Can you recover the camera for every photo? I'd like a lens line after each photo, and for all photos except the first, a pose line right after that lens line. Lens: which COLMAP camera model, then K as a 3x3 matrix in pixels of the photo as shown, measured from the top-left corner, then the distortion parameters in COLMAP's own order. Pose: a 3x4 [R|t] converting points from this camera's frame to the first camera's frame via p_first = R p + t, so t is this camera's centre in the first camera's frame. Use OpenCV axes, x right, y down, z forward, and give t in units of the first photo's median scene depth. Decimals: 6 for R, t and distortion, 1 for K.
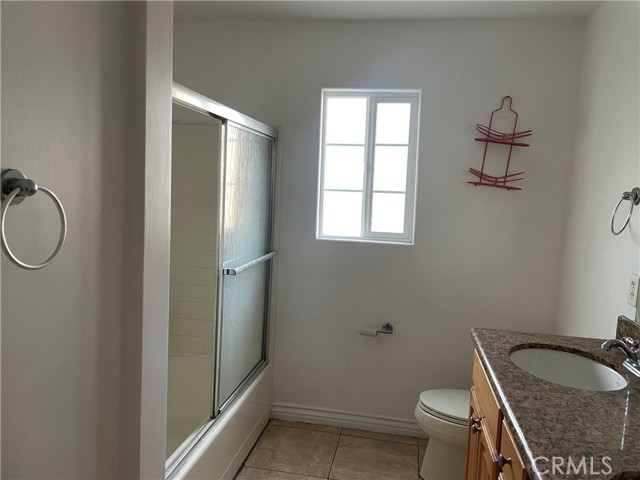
lens RADIAL K [[475.6, 0, 328.3], [0, 475.6, 235.5], [0, 0, 1]] dist [0.102530, -0.137088]
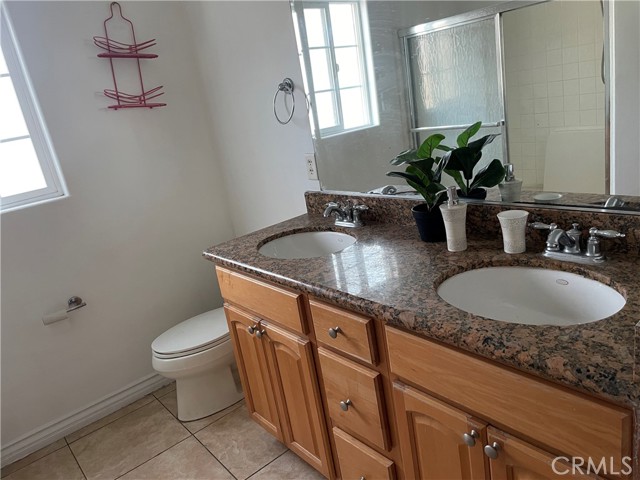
lens RADIAL K [[475.6, 0, 328.3], [0, 475.6, 235.5], [0, 0, 1]] dist [0.102530, -0.137088]
pose [[0.633801, -0.363304, 0.682866, -0.140028], [0.265852, 0.931365, 0.248762, -0.006664], [-0.726374, 0.023876, 0.686885, 0.115907]]
